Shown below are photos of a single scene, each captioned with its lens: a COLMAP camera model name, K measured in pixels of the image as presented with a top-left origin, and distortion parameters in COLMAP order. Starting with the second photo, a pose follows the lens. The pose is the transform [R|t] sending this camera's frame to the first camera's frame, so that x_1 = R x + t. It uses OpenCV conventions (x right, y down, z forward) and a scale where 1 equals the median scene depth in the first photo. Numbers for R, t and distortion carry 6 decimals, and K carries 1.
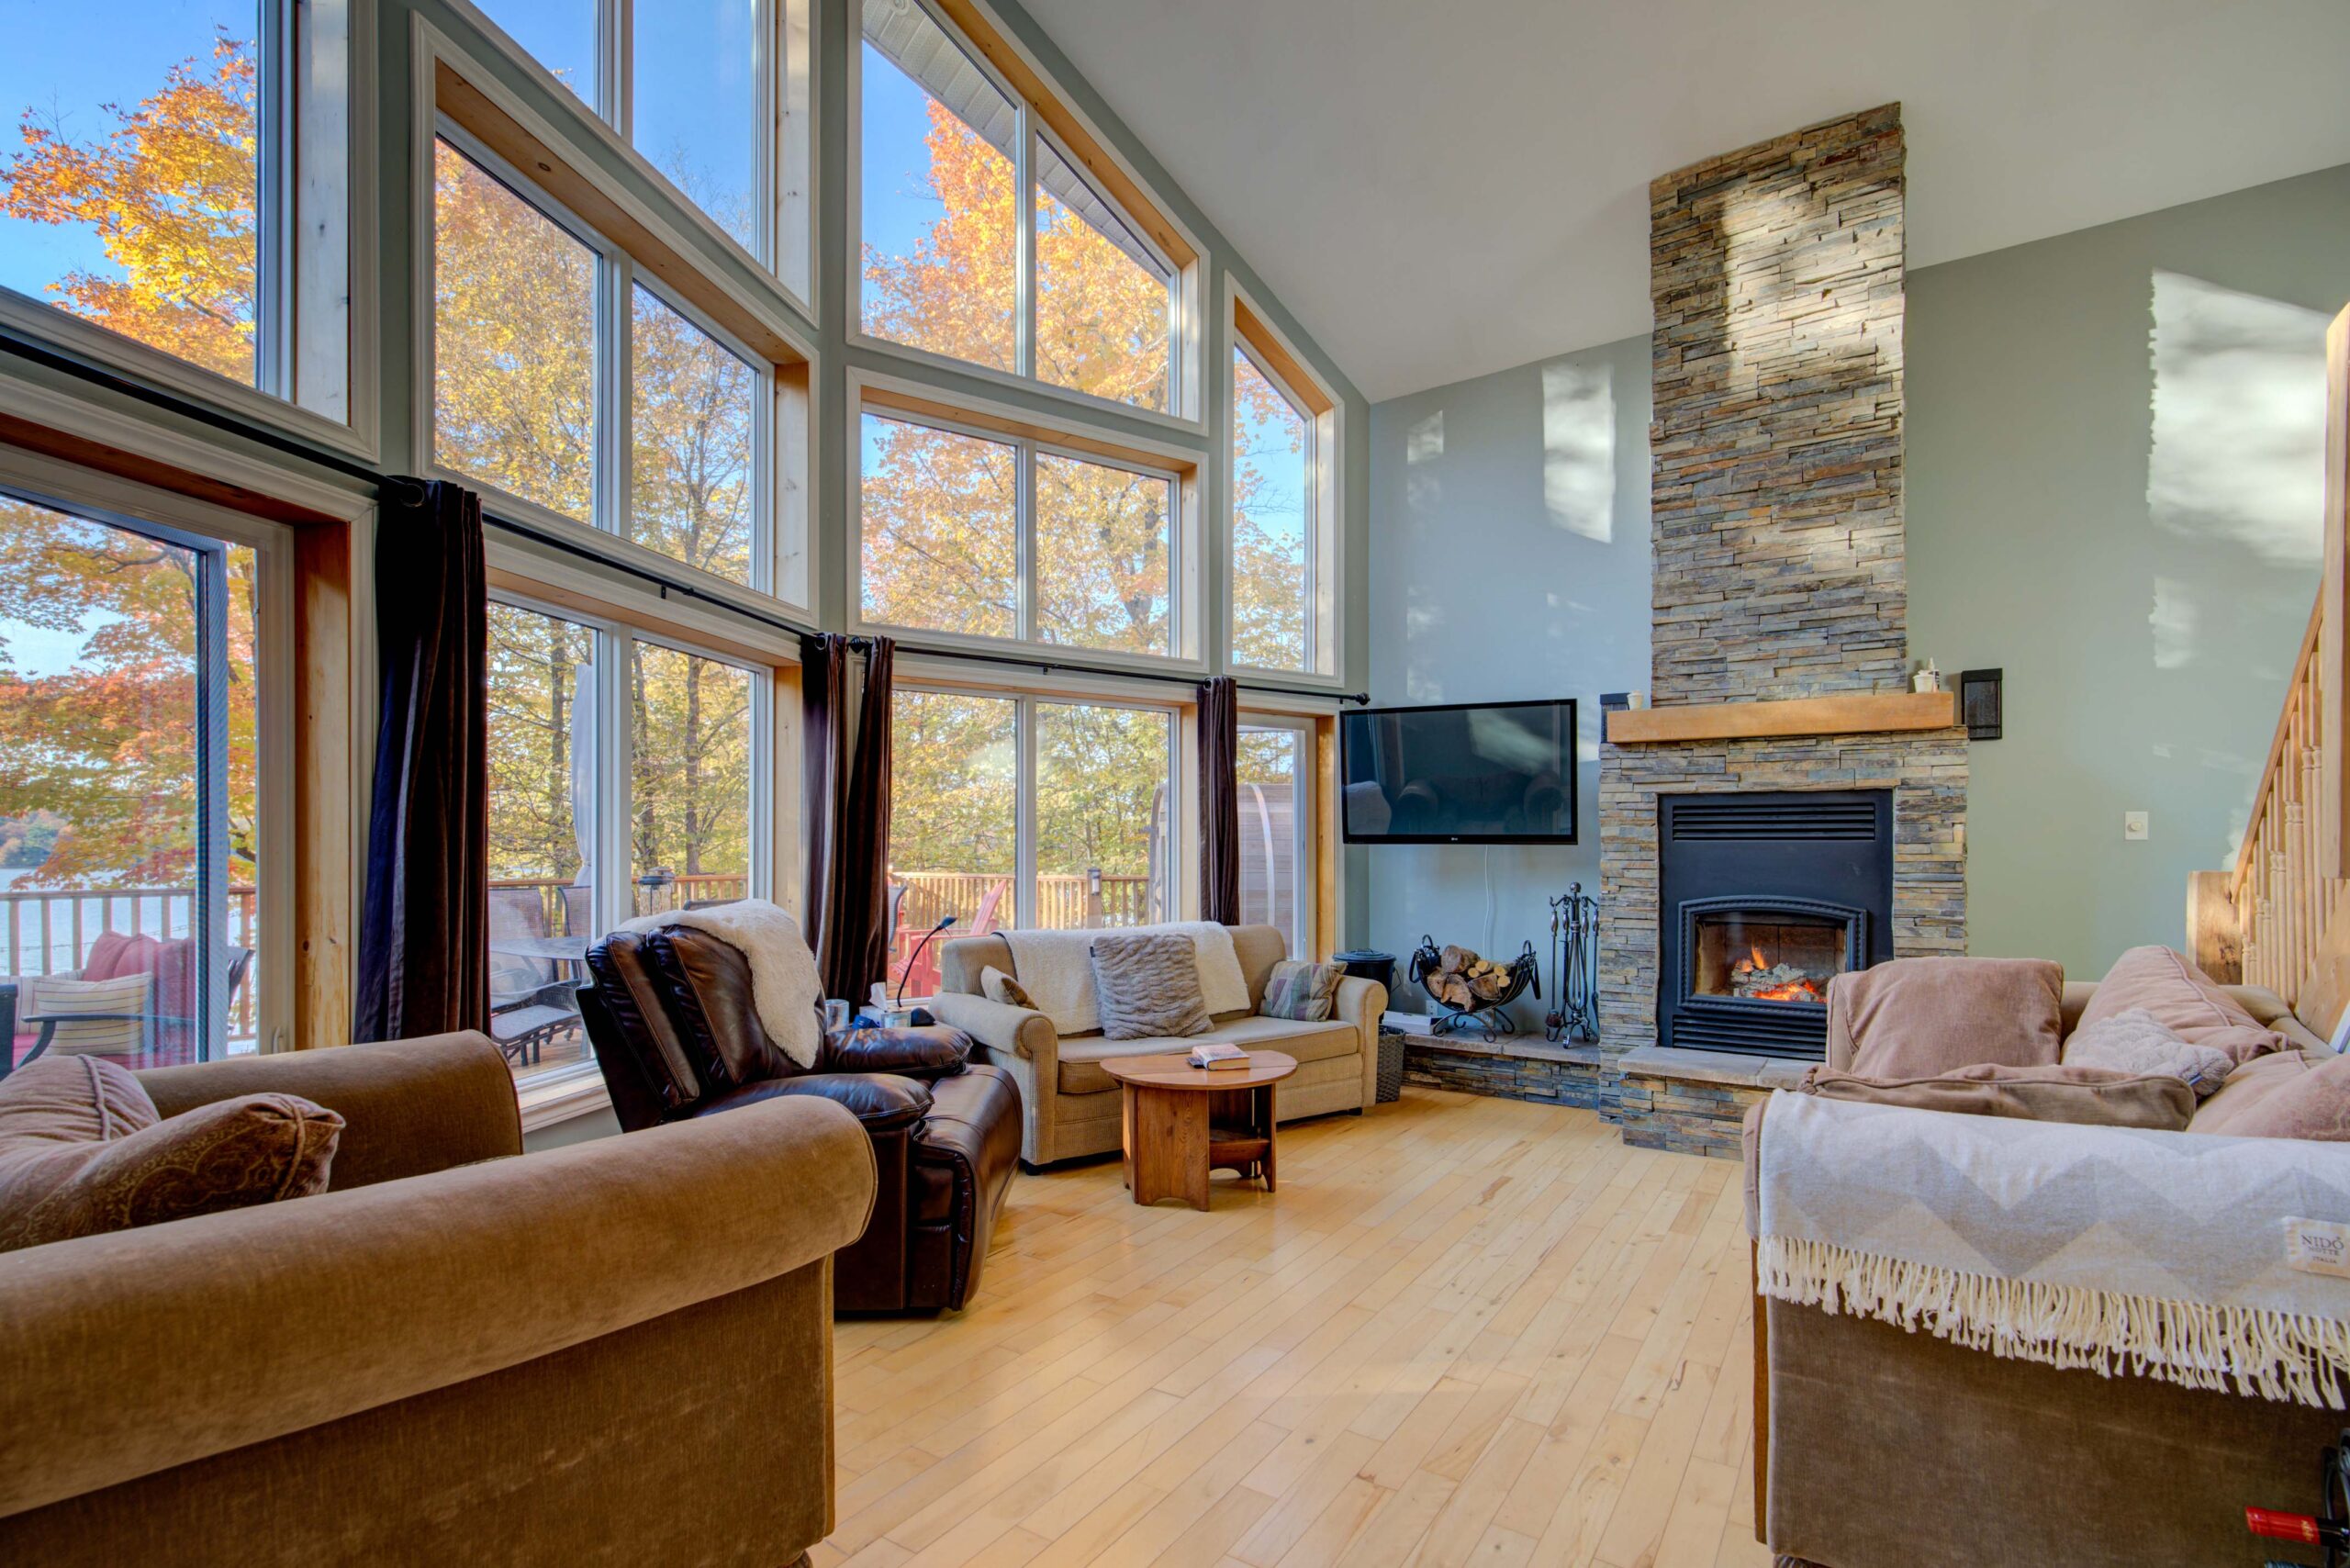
lens RADIAL K [[1100.3, 0, 1170.5], [0, 1100.3, 840.8], [0, 0, 1]] dist [0.000361, 0.000321]
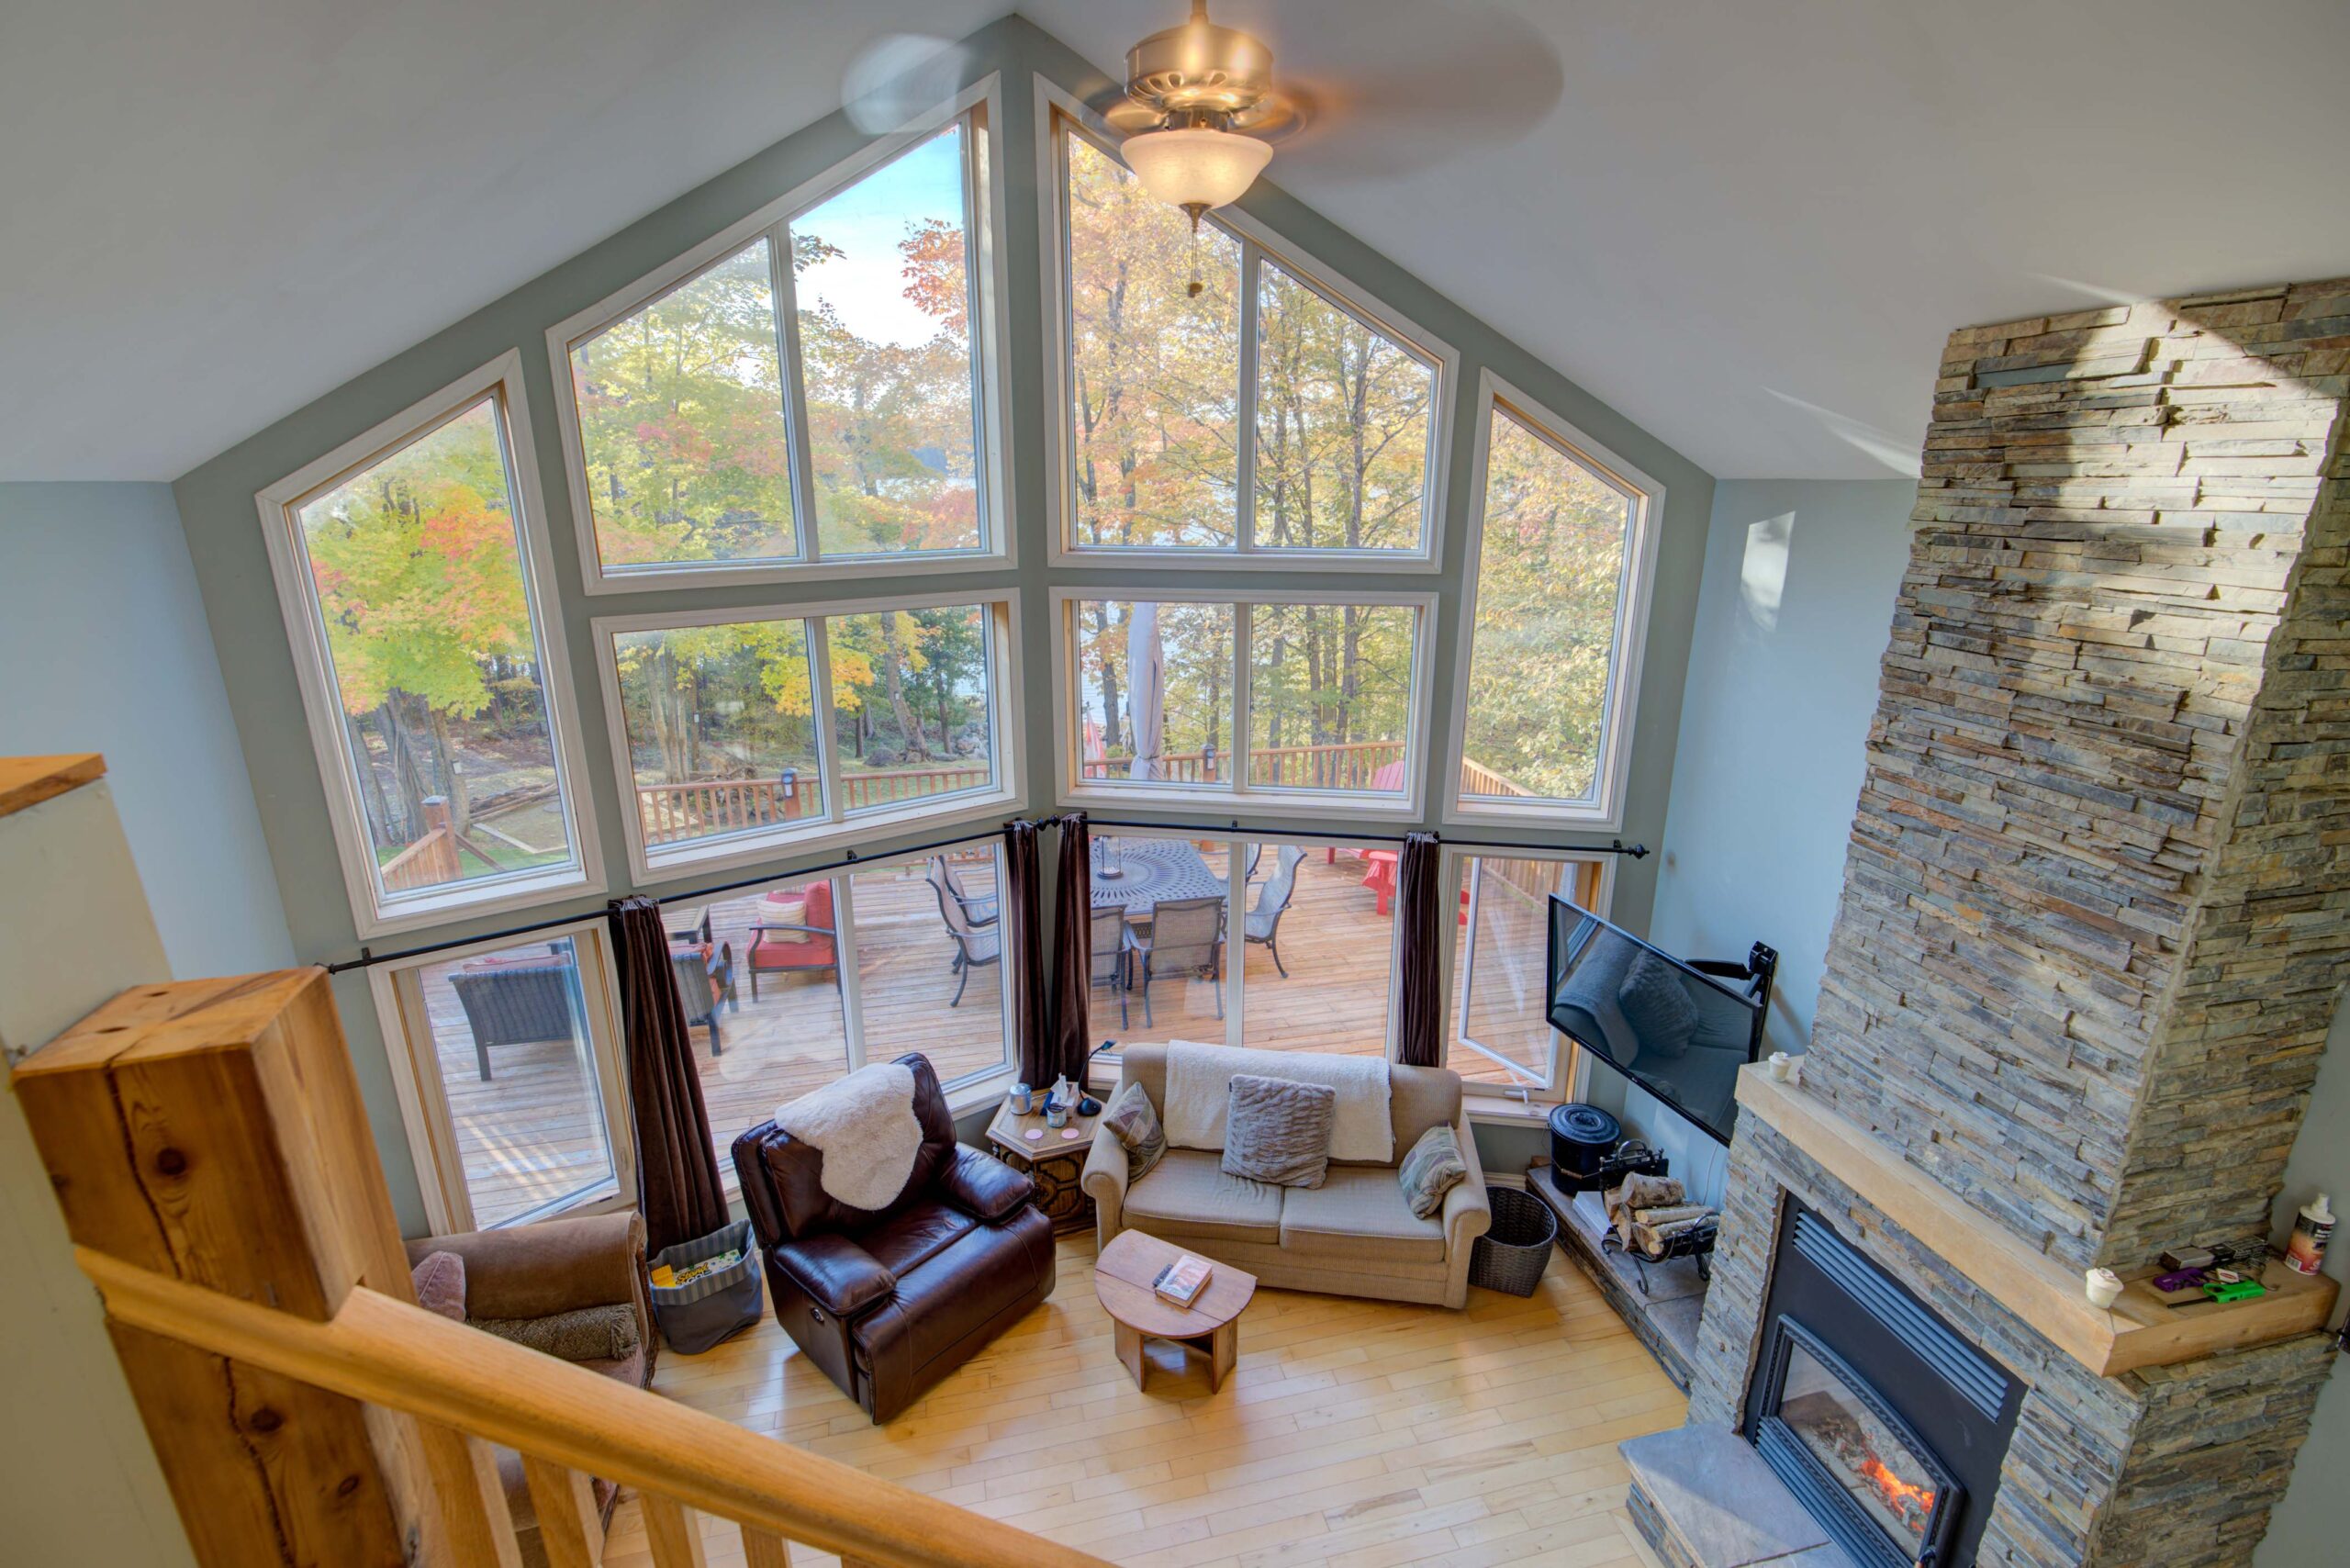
lens RADIAL K [[1080.6, 0, 1179.5], [0, 1080.6, 786.8], [0, 0, 1]] dist [0.001557, 0.000424]
pose [[0.737491, 0.197965, -0.645691, 0.565096], [0.000350, 0.955962, 0.293491, -0.538573], [0.675357, -0.216673, 0.704944, 0.225557]]
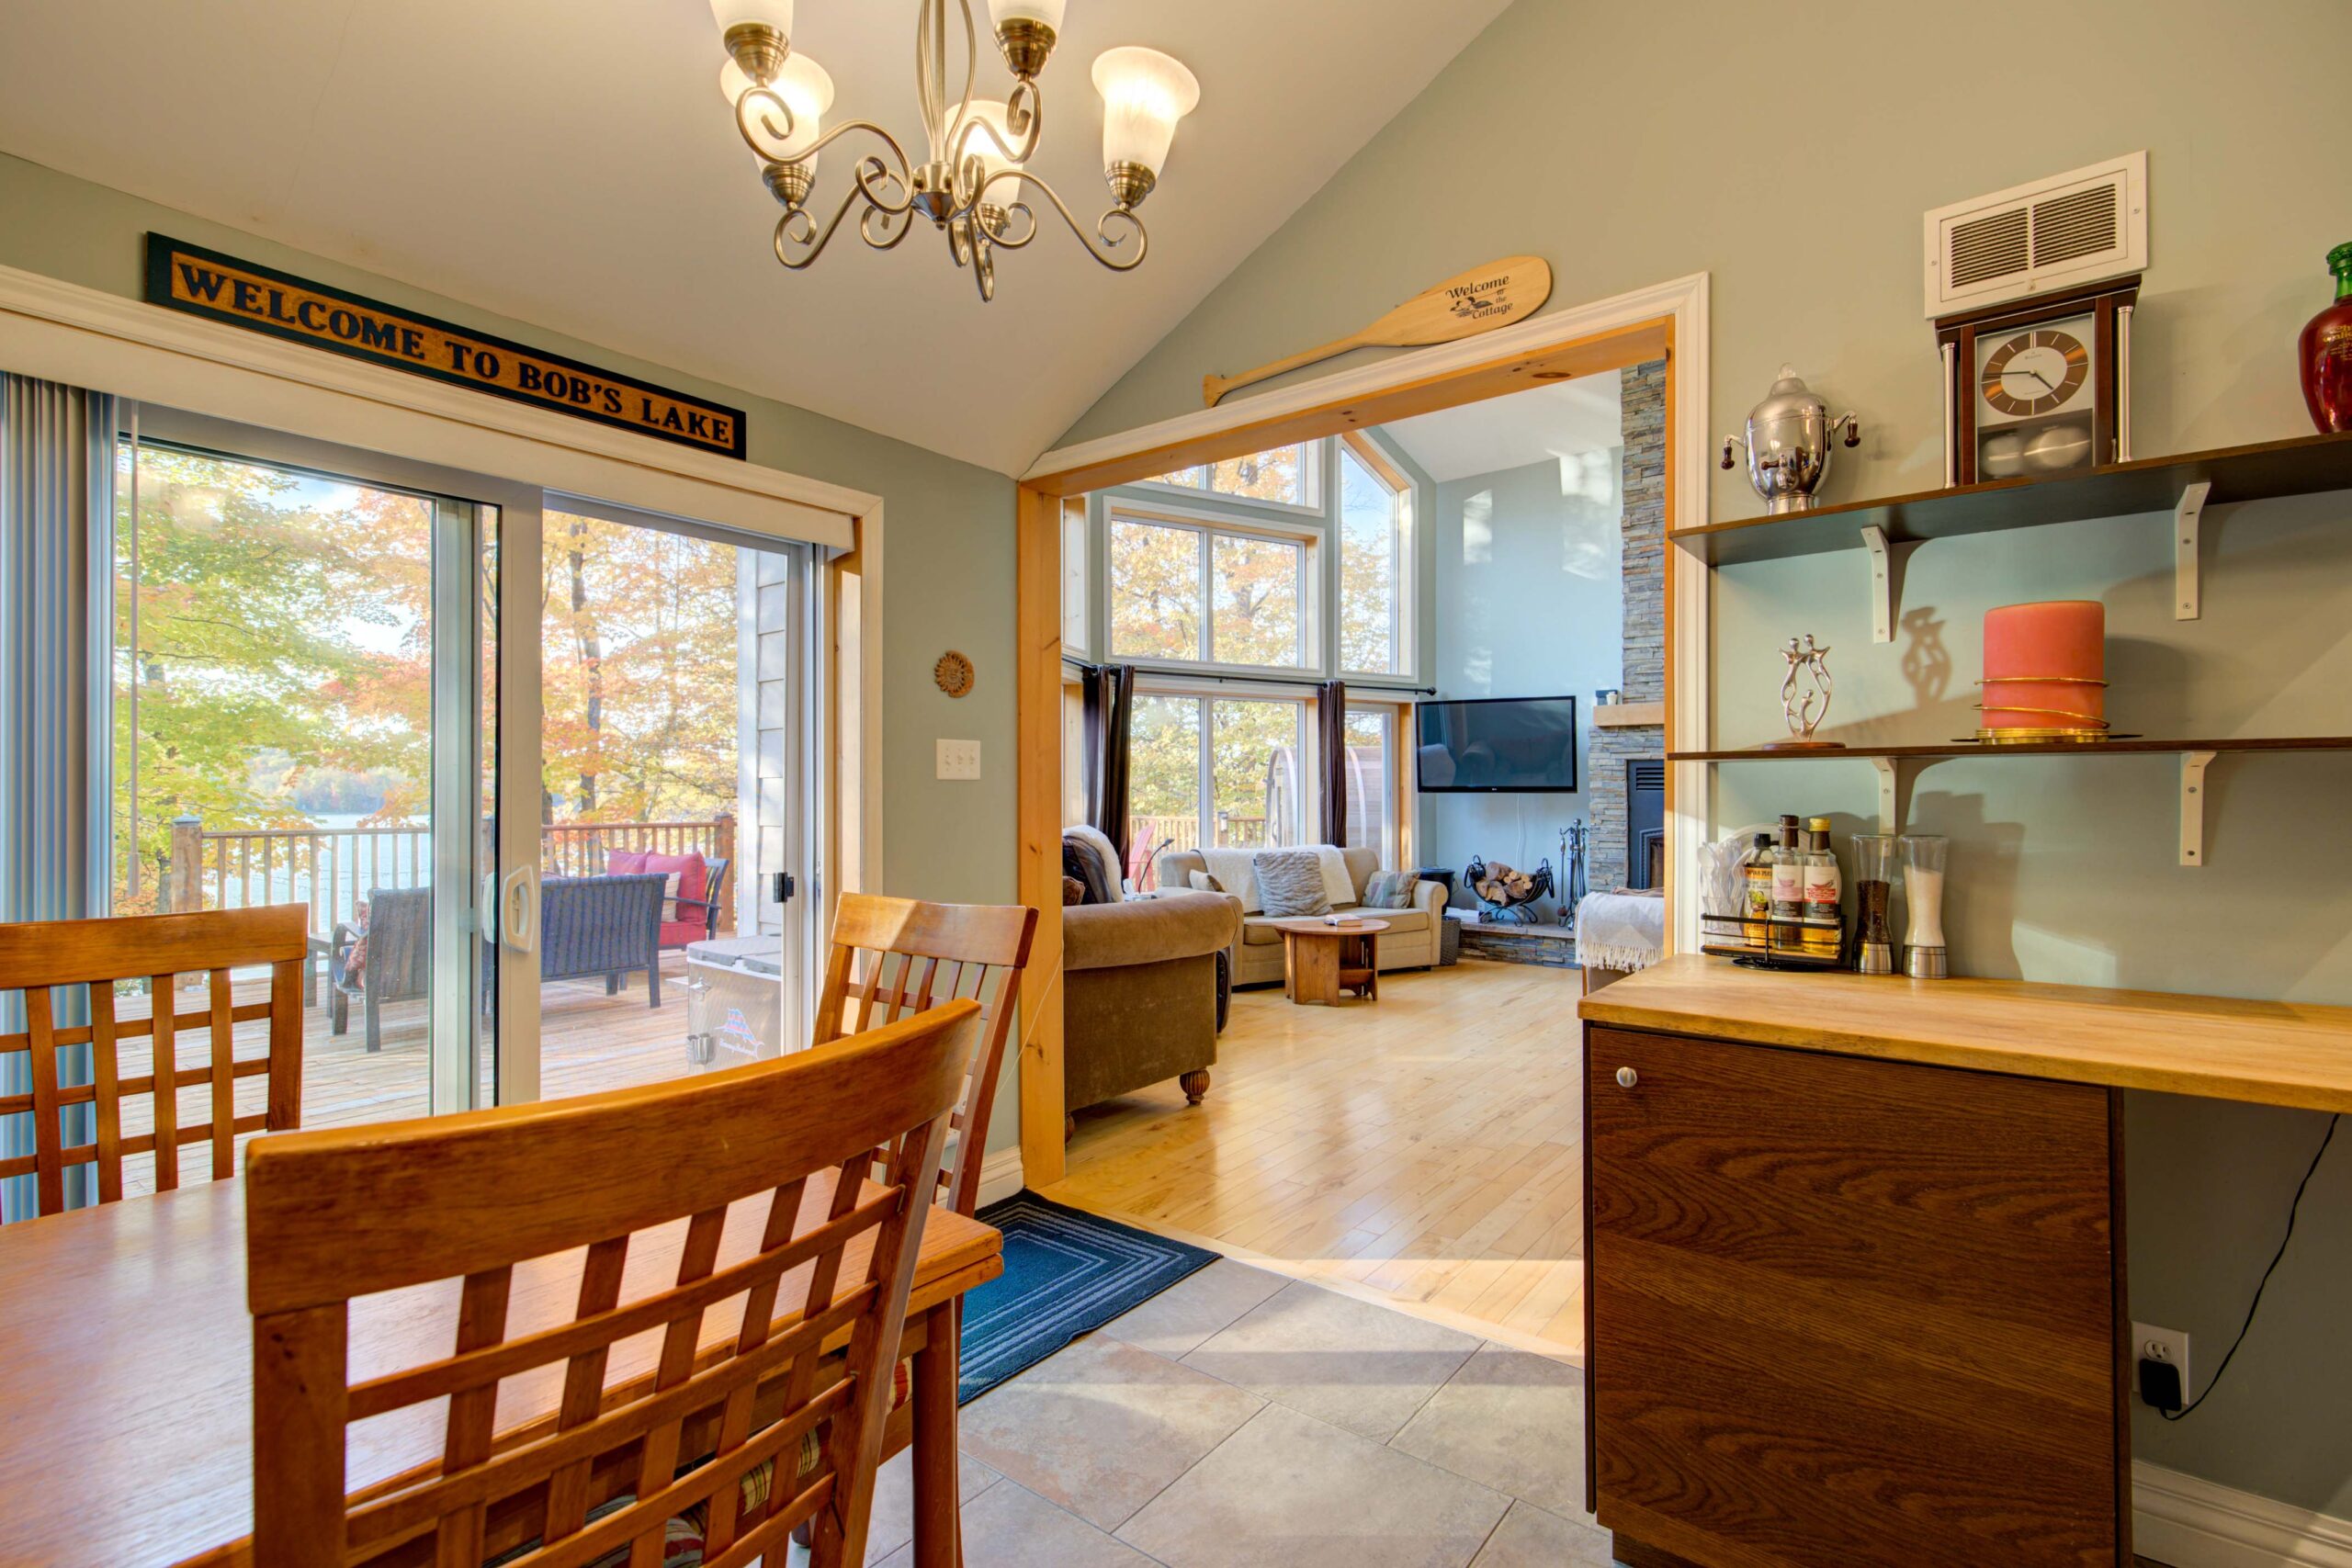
lens RADIAL K [[1070.2, 0, 1176.0], [0, 1070.2, 784.0], [0, 0, 1]] dist [0.001363, 0.000137]
pose [[0.997717, -0.001936, -0.067502, -0.080374], [0.001676, 0.999991, -0.003901, -0.004409], [0.067509, 0.003779, 0.997712, -0.523077]]
